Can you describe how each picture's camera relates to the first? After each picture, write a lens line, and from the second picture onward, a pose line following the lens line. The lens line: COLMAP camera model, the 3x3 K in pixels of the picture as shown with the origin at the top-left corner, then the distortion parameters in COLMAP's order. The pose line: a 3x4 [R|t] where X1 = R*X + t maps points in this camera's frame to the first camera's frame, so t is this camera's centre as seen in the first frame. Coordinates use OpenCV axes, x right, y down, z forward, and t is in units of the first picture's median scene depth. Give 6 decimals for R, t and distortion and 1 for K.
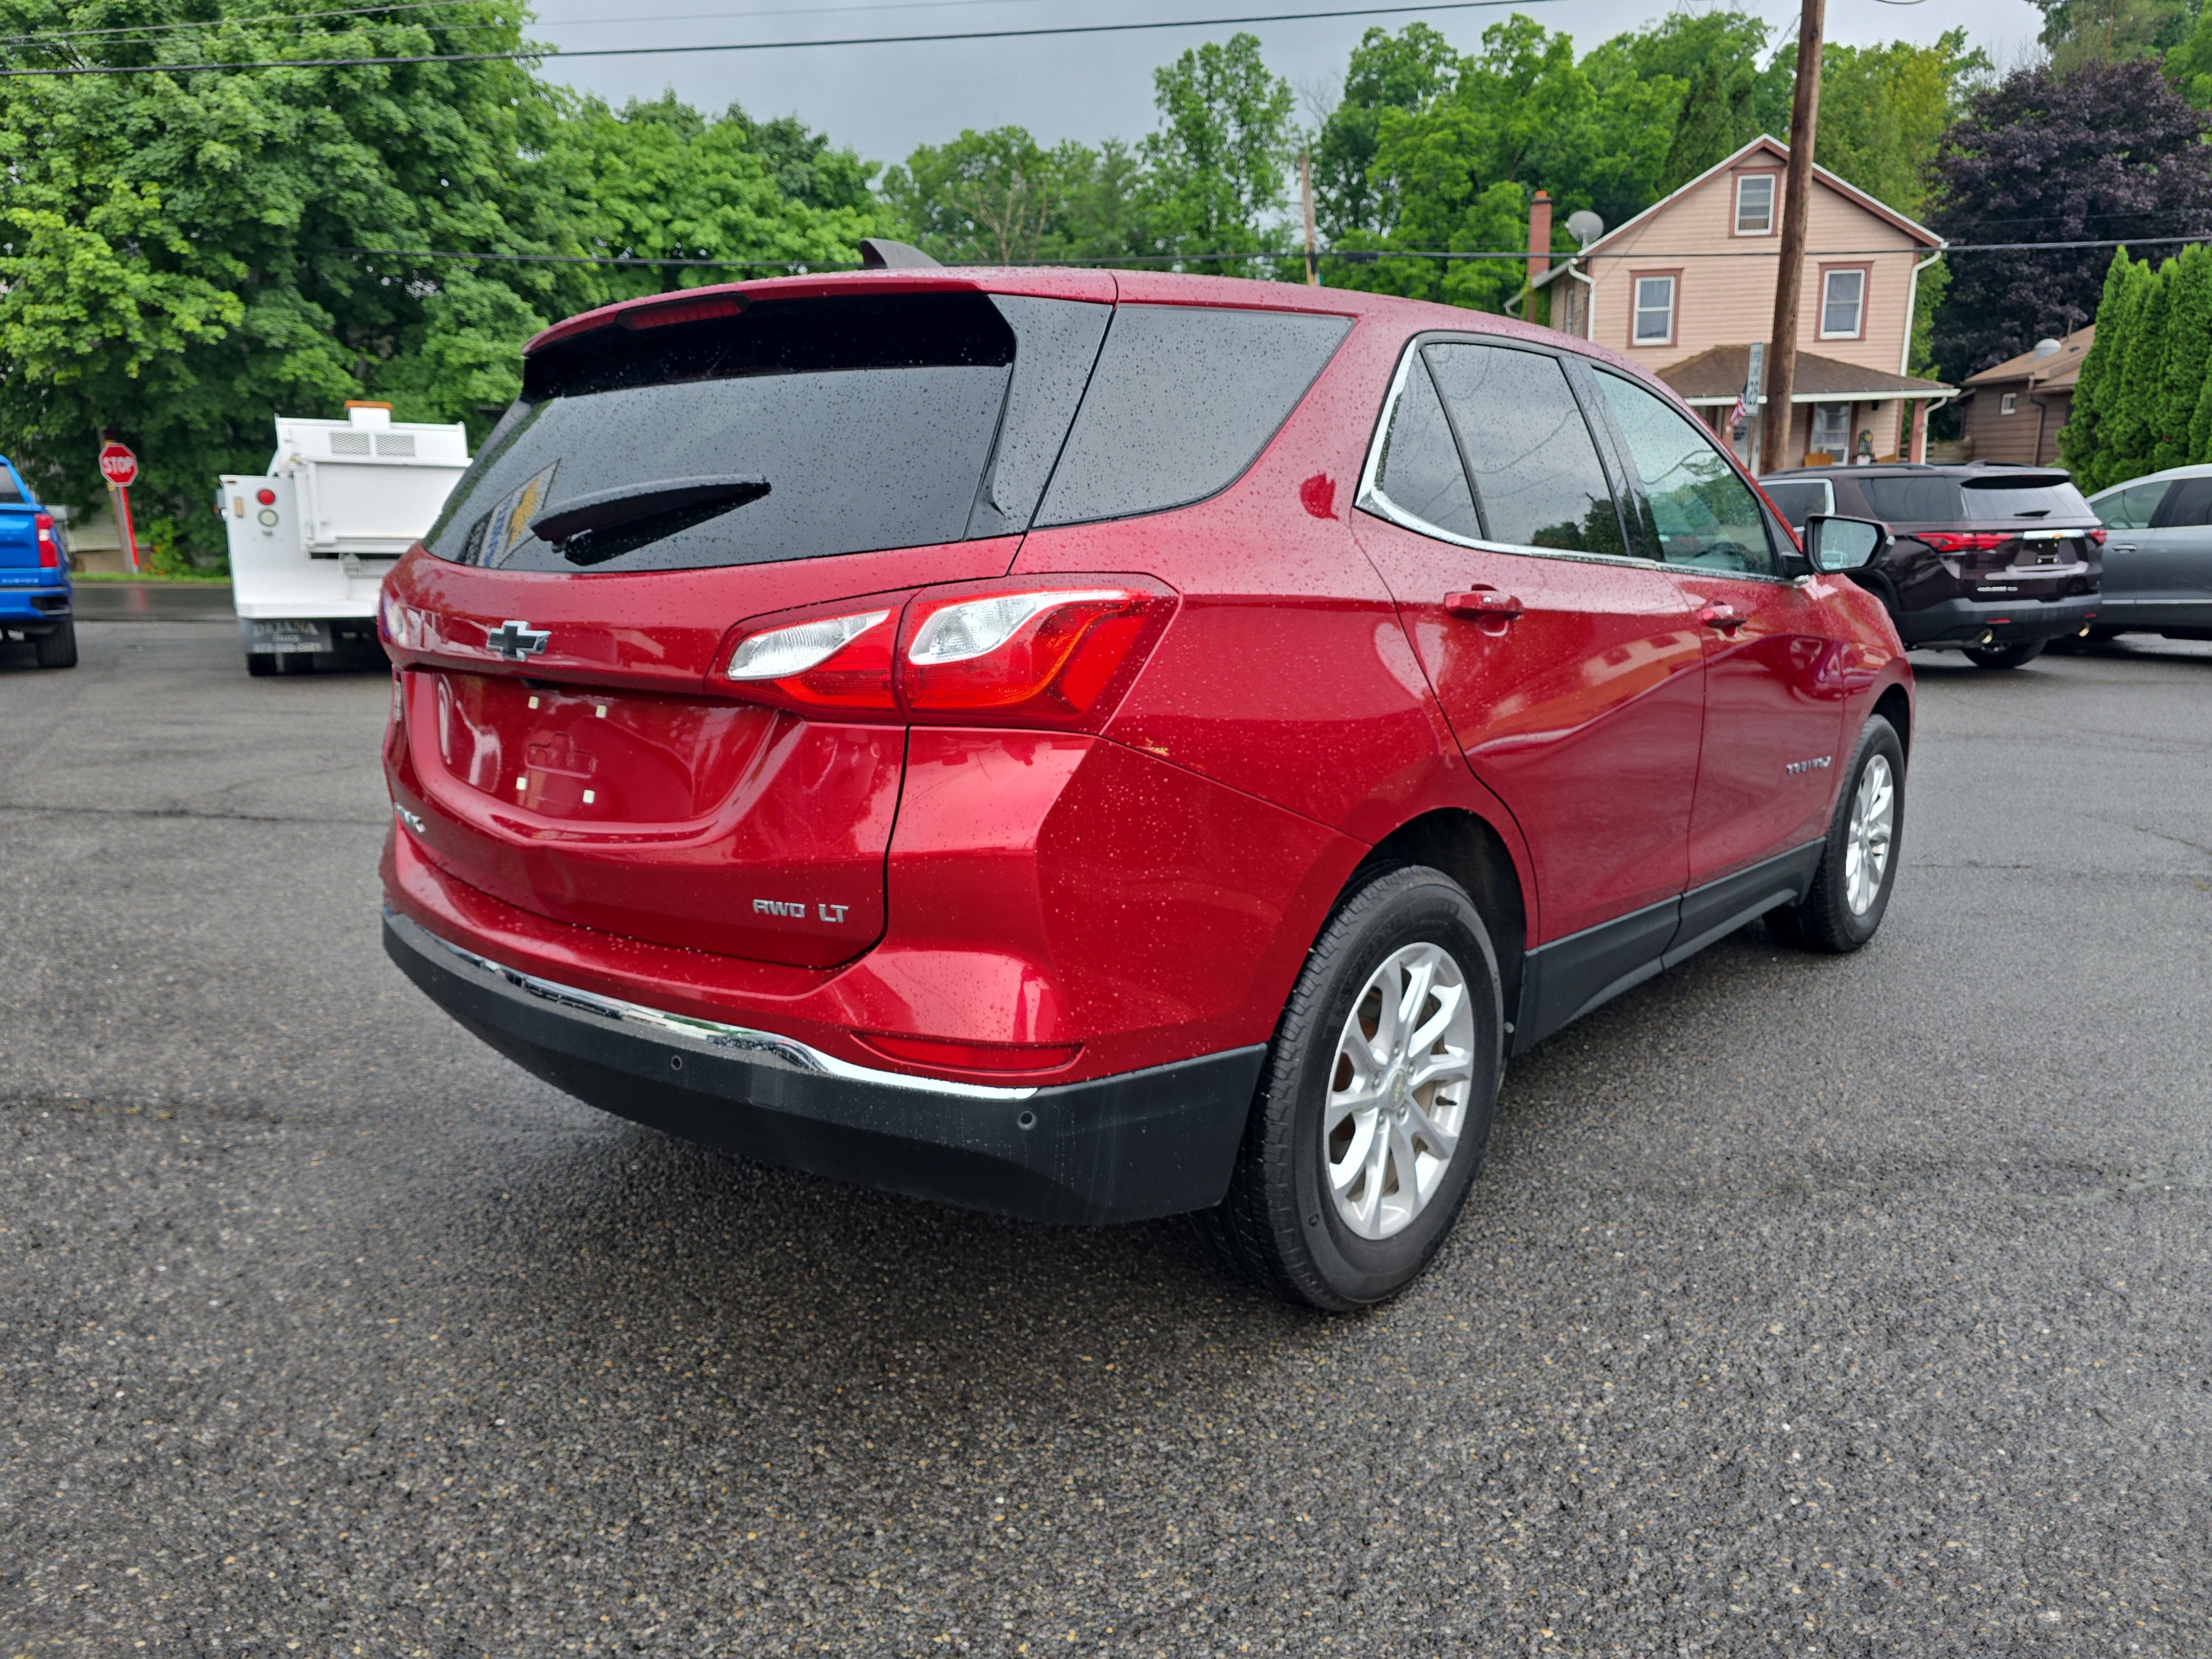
lens RADIAL K [[1513.7, 0, 1114.8], [0, 1513.7, 844.2], [0, 0, 1]] dist [0.029318, -0.024274]
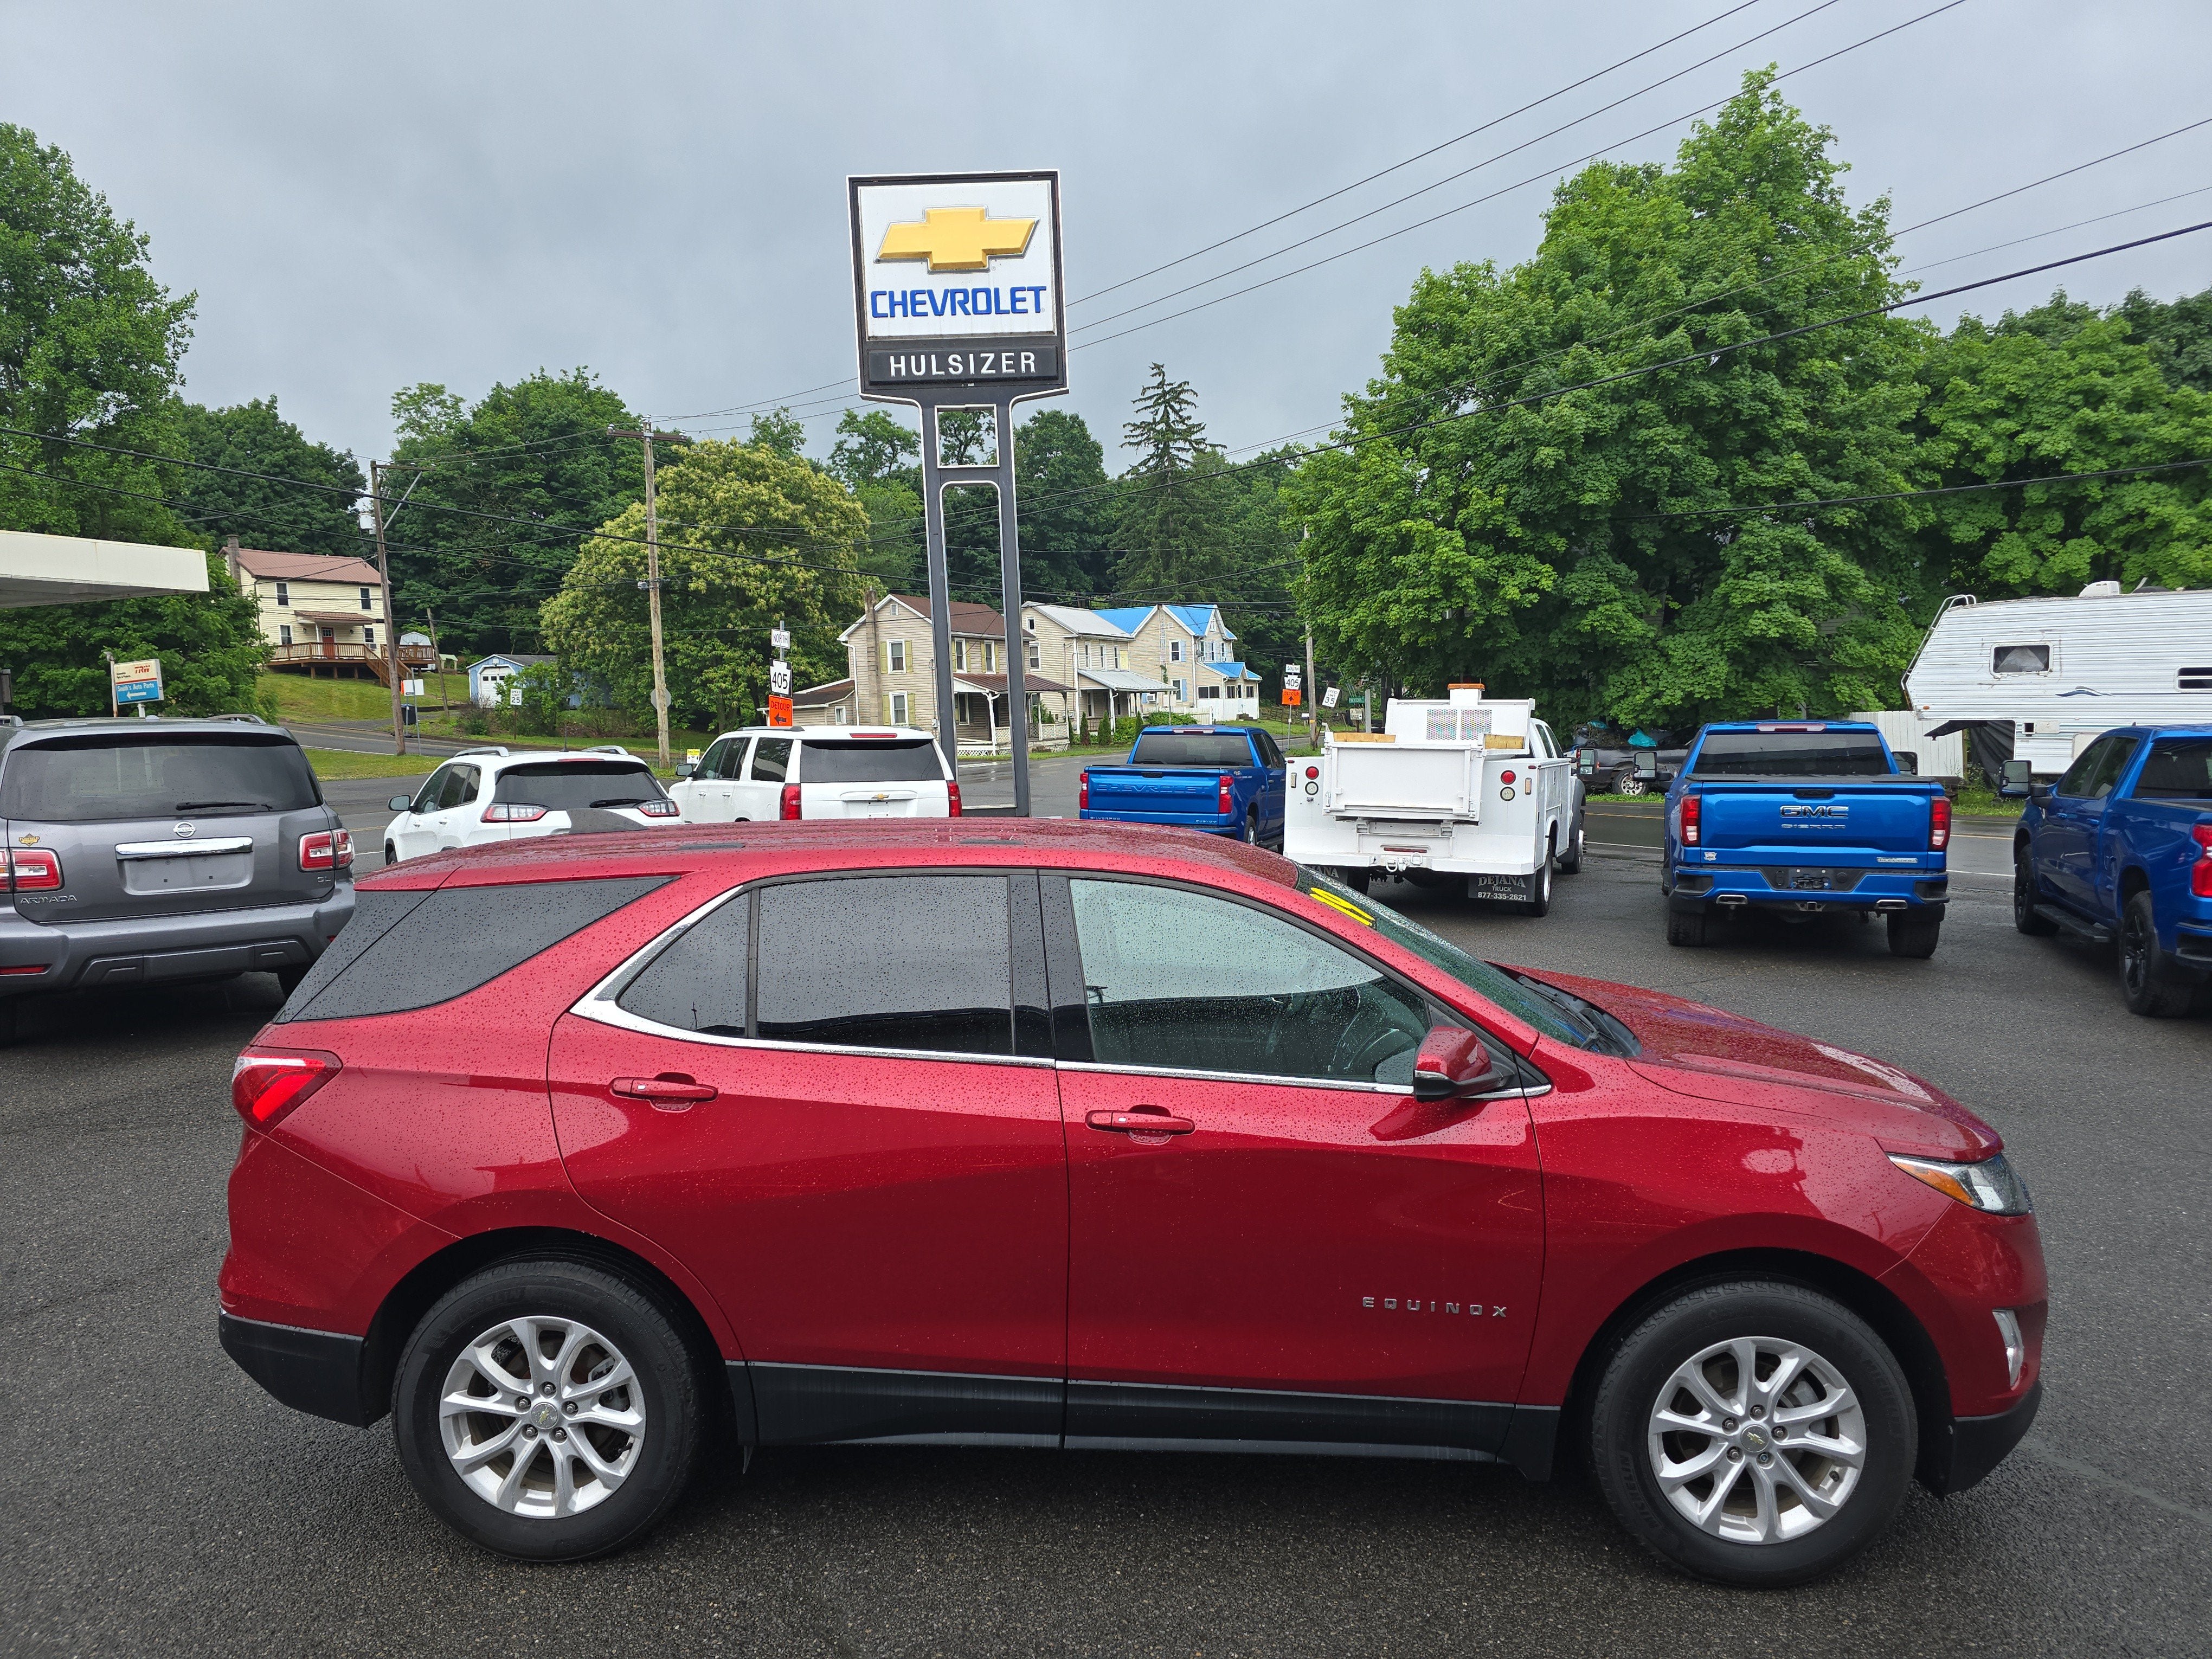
lens RADIAL K [[1482.4, 0, 1109.7], [0, 1482.4, 865.0], [0, 0, 1]] dist [0.038938, -0.031472]
pose [[0.620620, 0.073822, -0.780628, 0.144493], [-0.159241, 0.986678, -0.033293, -0.034884], [0.767771, 0.144970, 0.624108, 0.038174]]
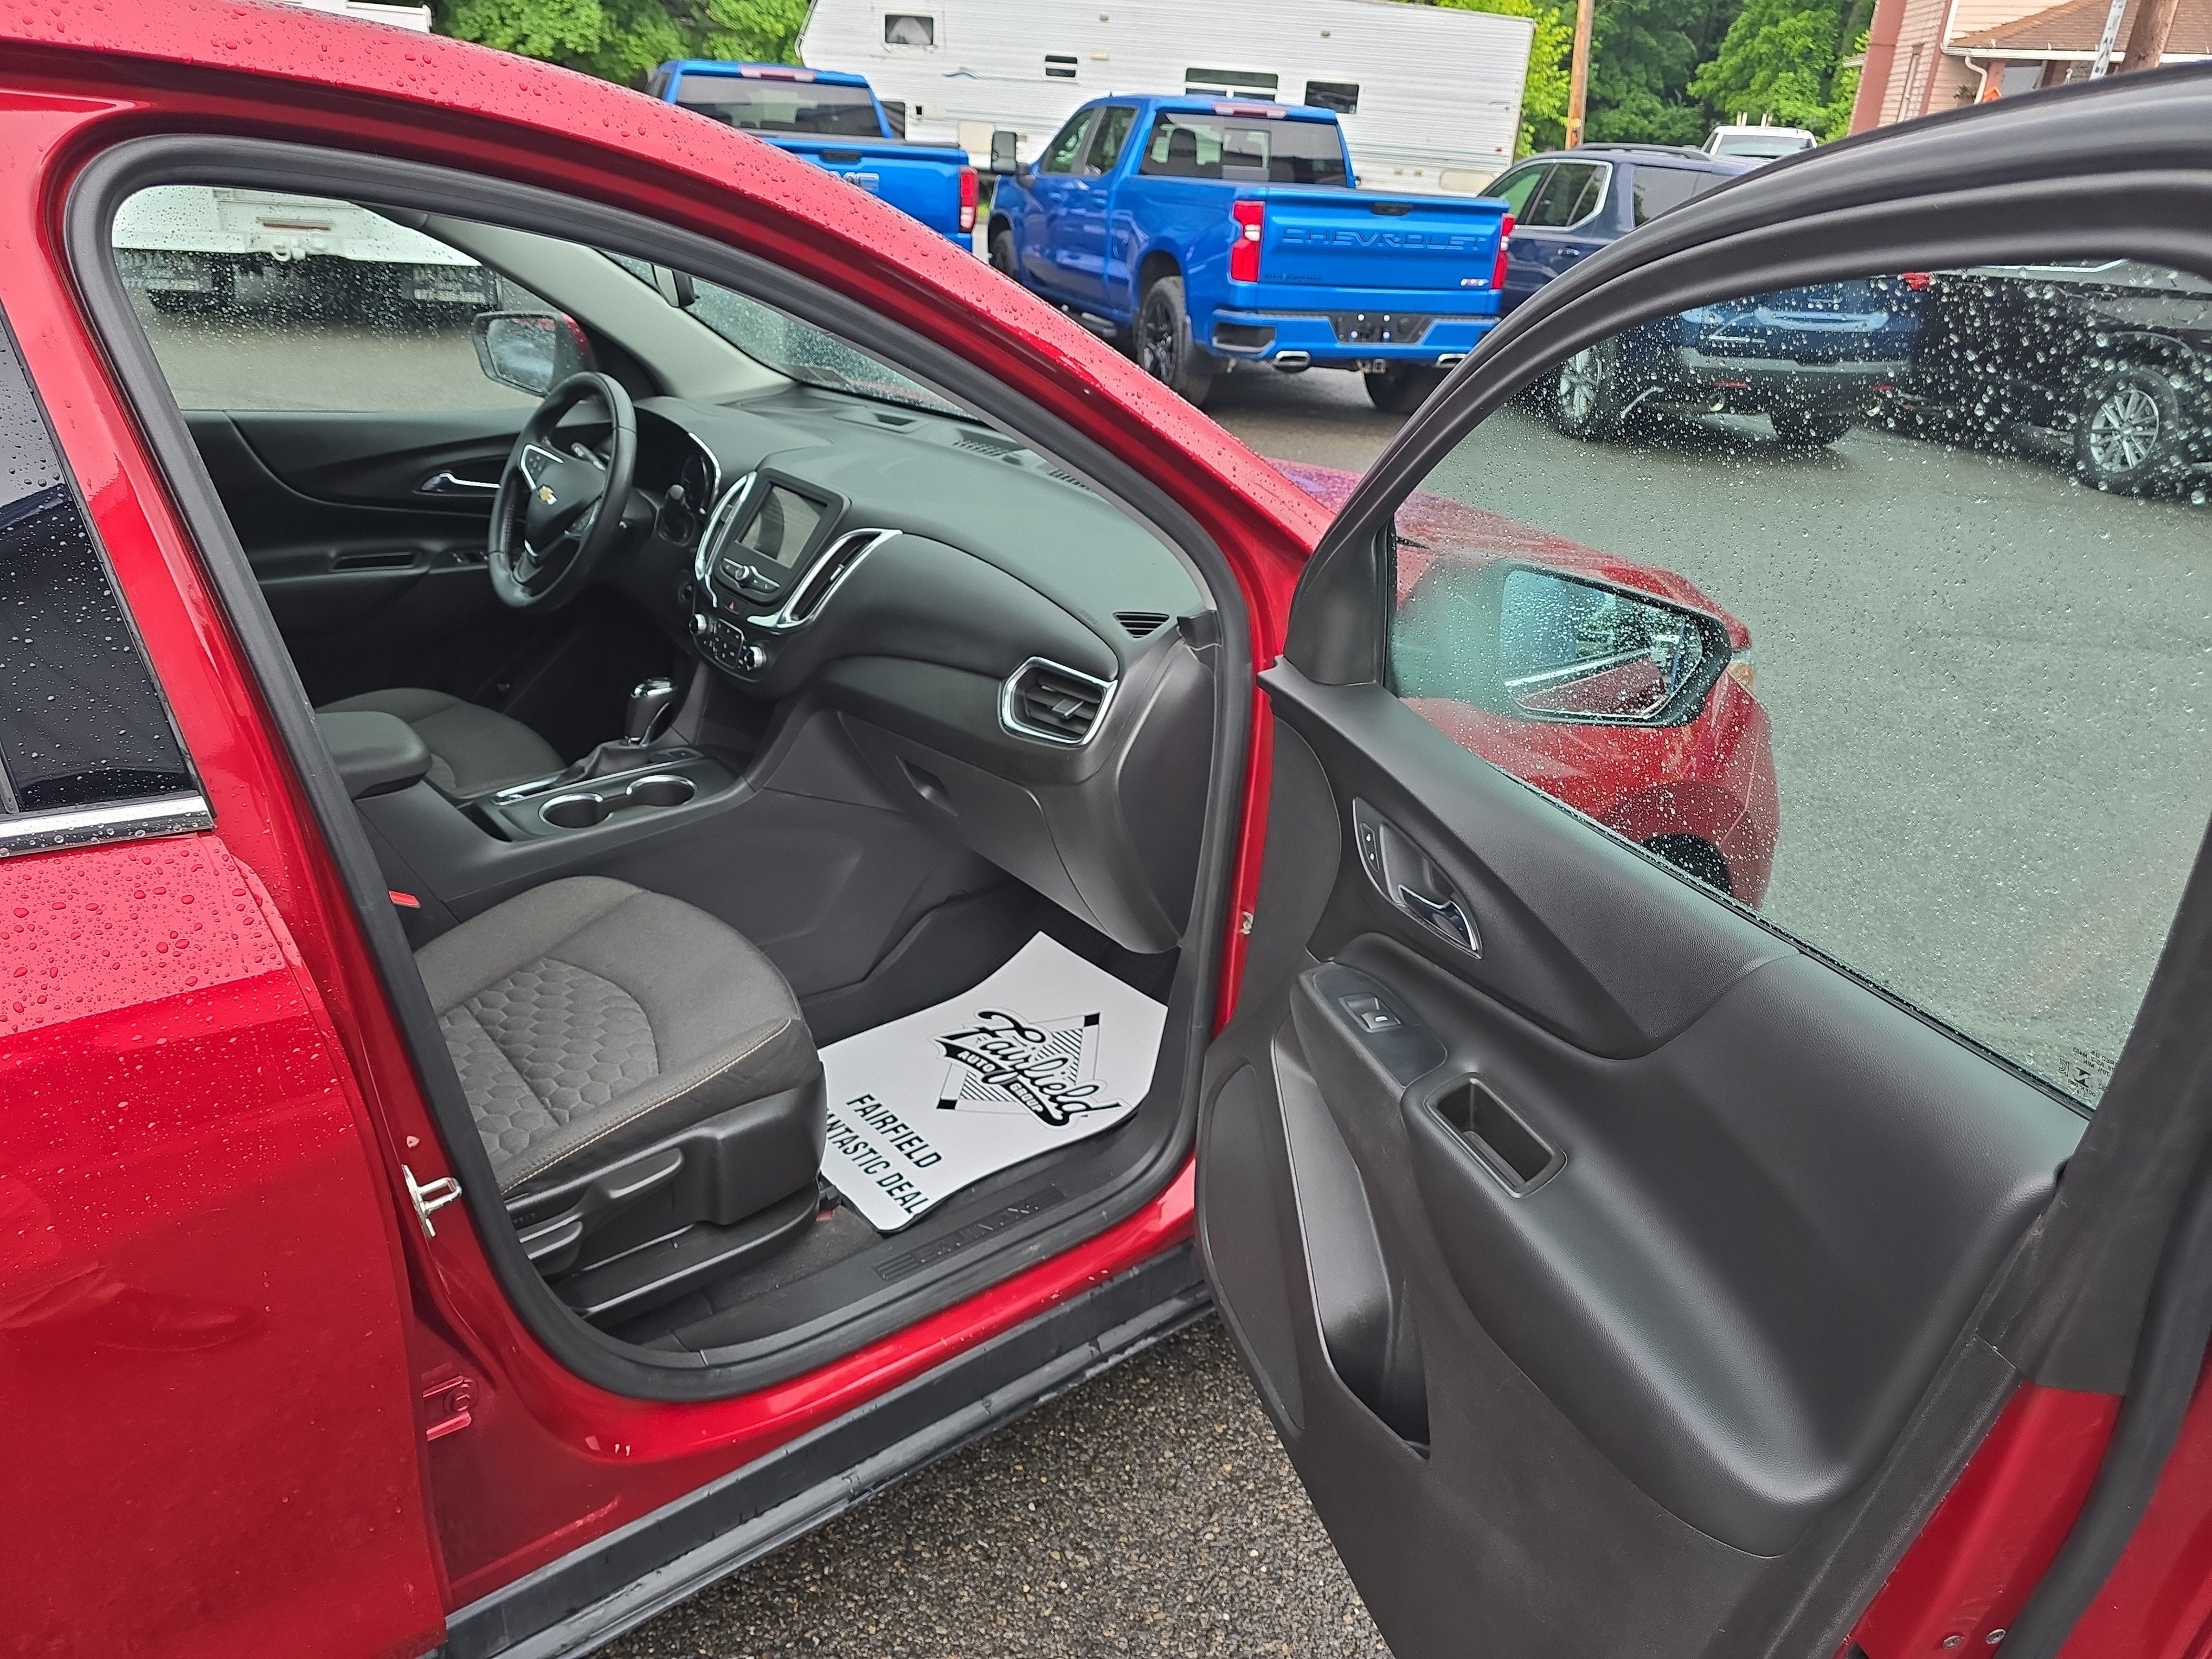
lens RADIAL K [[1514.8, 0, 1106.3], [0, 1514.8, 856.5], [0, 0, 1]] dist [0.006708, -0.007326]
pose [[0.980399, 0.134152, -0.144293, 0.067308], [-0.097705, 0.967023, 0.235204, -0.031189], [0.171087, -0.216496, 0.961176, 0.086427]]
